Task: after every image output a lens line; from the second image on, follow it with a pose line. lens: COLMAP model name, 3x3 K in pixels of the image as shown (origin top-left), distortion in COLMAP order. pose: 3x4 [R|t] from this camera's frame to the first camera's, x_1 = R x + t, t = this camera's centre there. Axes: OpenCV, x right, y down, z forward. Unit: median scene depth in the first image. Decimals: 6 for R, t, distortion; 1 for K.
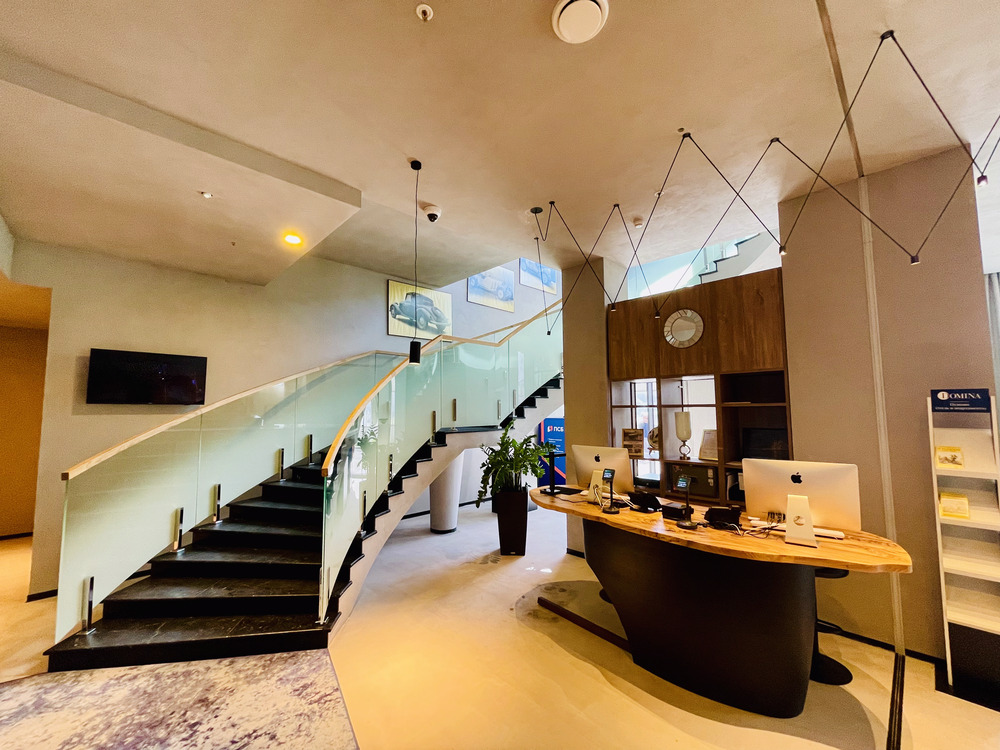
lens RADIAL K [[402.5, 0, 499.5], [0, 402.5, 377.0], [0, 0, 1]] dist [0.000846, 0.000324]
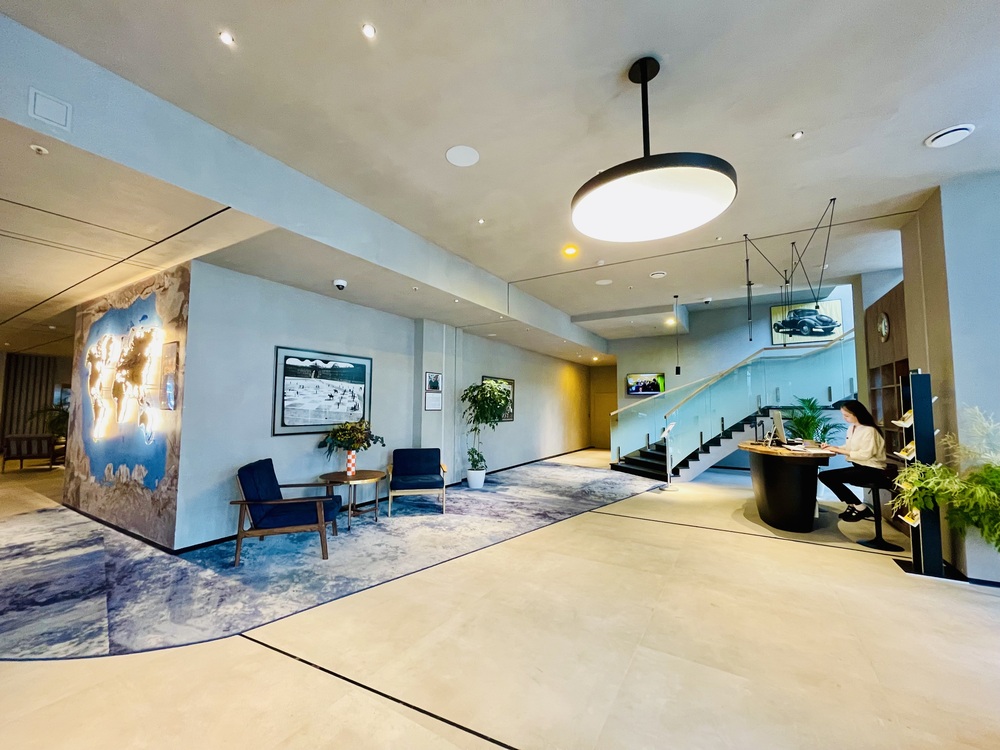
lens RADIAL K [[402.5, 0, 499.5], [0, 402.5, 377.0], [0, 0, 1]] dist [0.000846, 0.000324]
pose [[0.256788, -0.056978, -0.964787, 1.144559], [0.070807, 0.996687, -0.040016, 0.000174], [0.963871, -0.058038, 0.259971, -0.447872]]
